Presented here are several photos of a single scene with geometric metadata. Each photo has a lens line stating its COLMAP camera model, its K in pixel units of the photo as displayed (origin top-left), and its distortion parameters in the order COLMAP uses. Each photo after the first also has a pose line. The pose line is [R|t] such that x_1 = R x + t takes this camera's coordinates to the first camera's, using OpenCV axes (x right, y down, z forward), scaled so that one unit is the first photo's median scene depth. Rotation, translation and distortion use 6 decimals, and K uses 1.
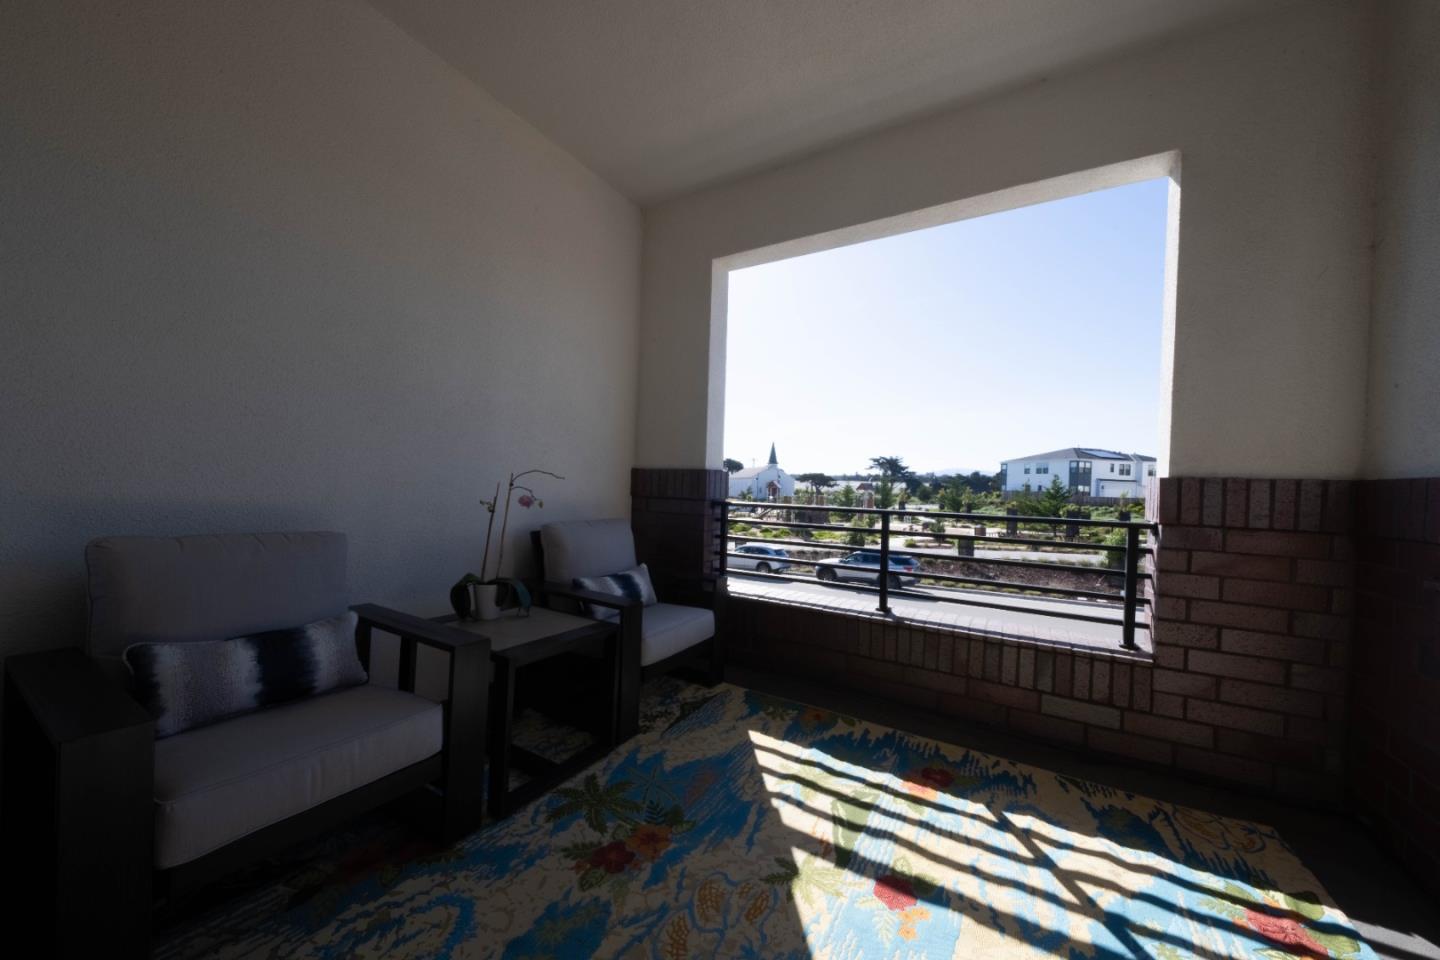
lens RADIAL K [[512.5, 0, 720.0], [0, 512.5, 480.0], [0, 0, 1]] dist [-0.009606, -0.000110]
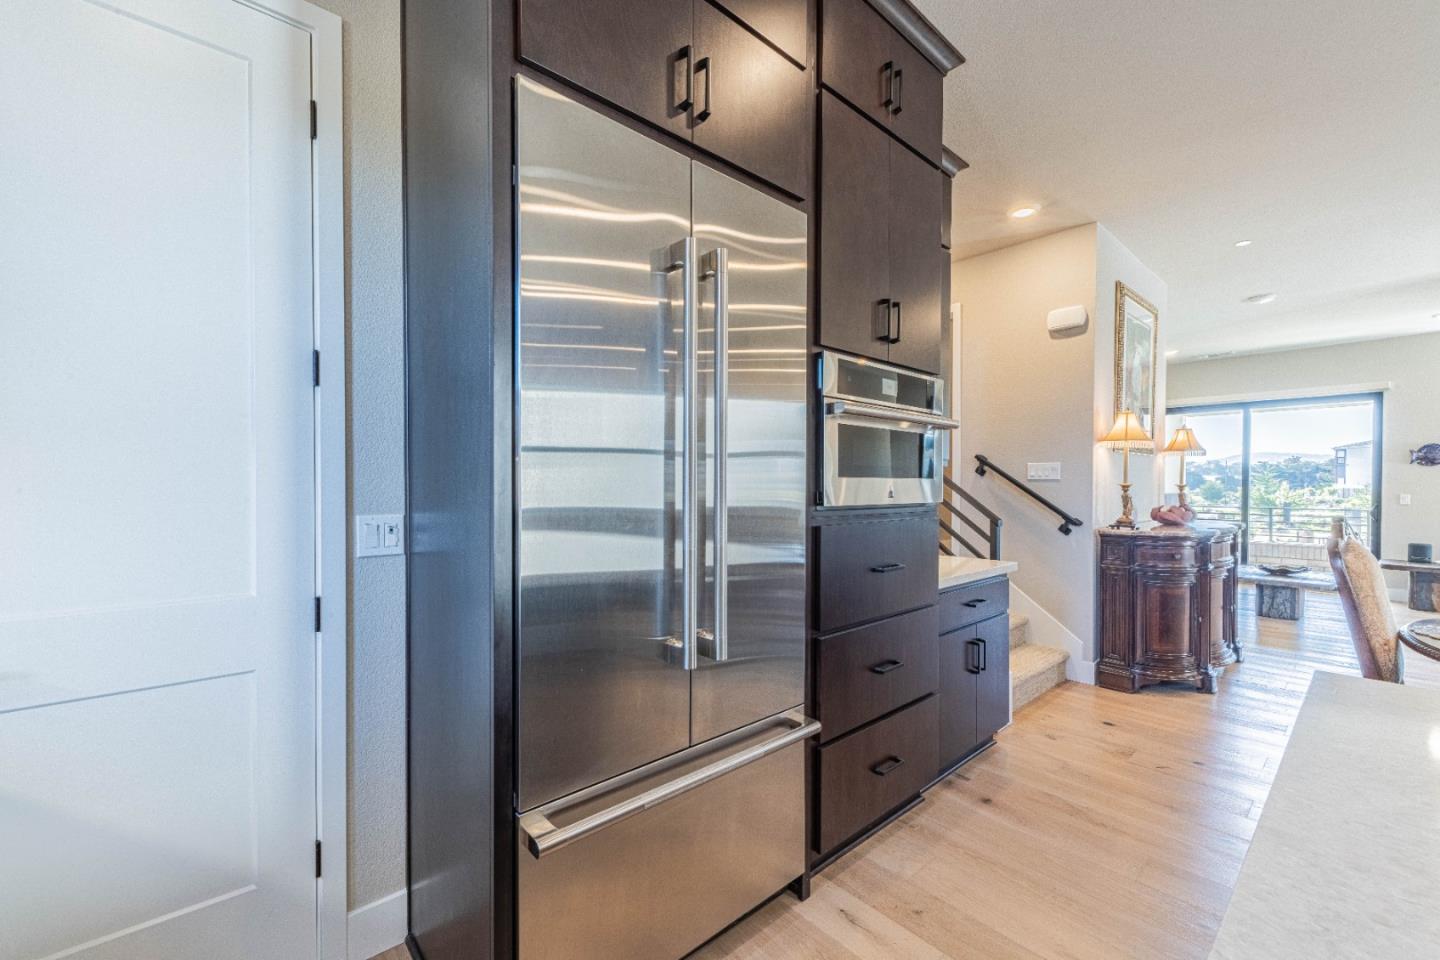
lens RADIAL K [[602.9, 0, 724.1], [0, 602.9, 488.2], [0, 0, 1]] dist [-0.000309, -0.000183]
pose [[0.957071, -0.025063, -0.288769, -2.020105], [0.028005, 0.999589, 0.006060, -0.192471], [0.288499, -0.013887, 0.957379, -3.855424]]
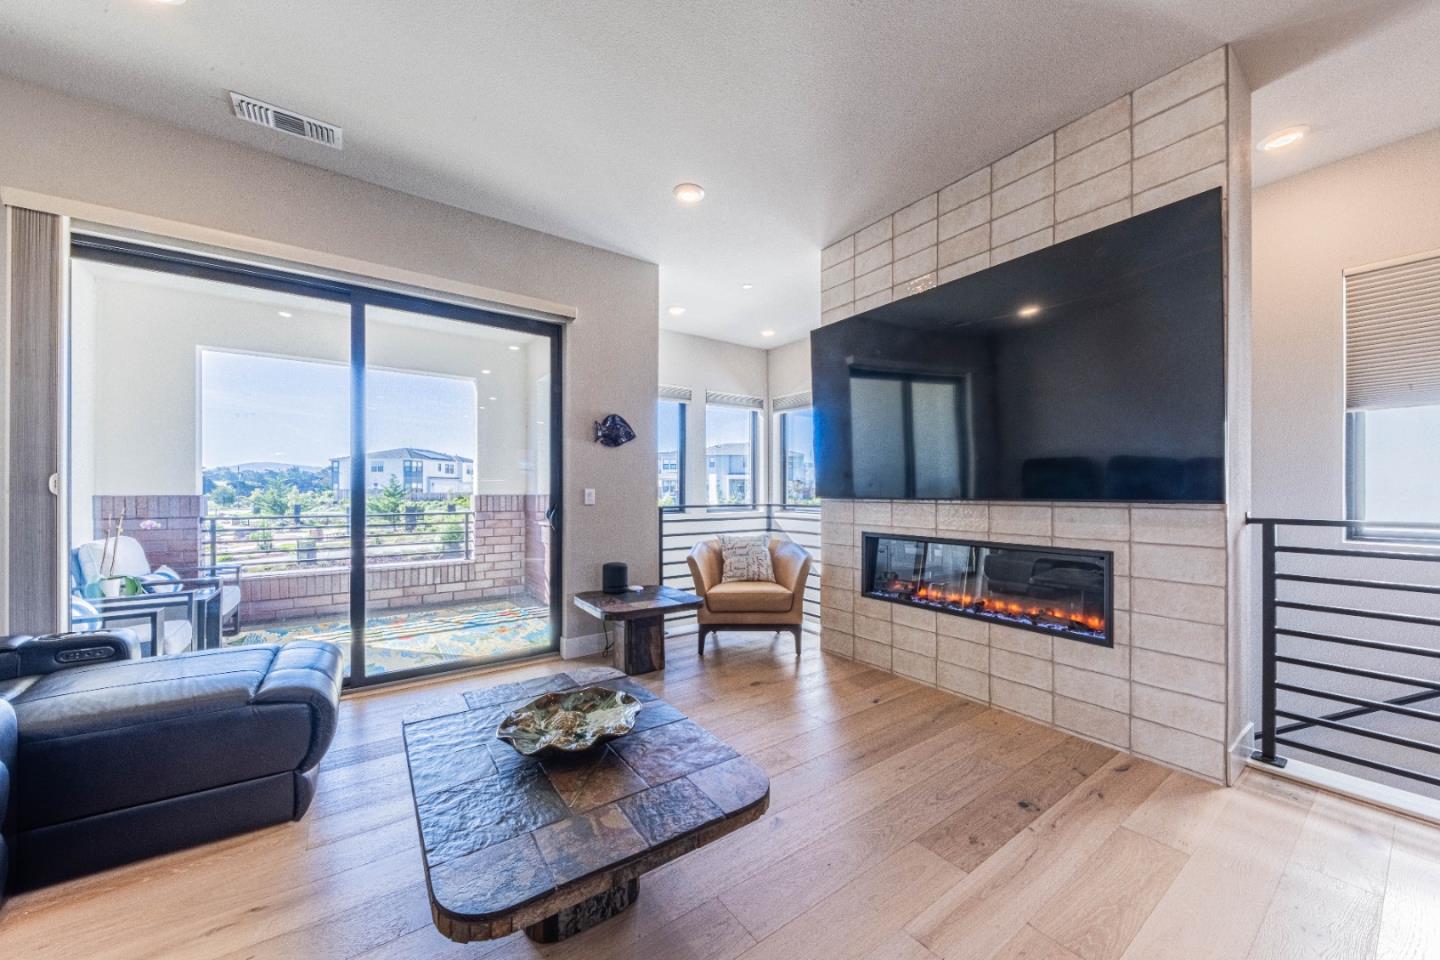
lens RADIAL K [[511.2, 0, 720.3], [0, 511.2, 493.7], [0, 0, 1]] dist [0.000303, -0.000036]
pose [[0.399079, -0.037413, 0.916153, -1.041558], [0.006148, 0.999254, 0.038129, -0.099989], [-0.916896, -0.009584, 0.399011, -1.206296]]
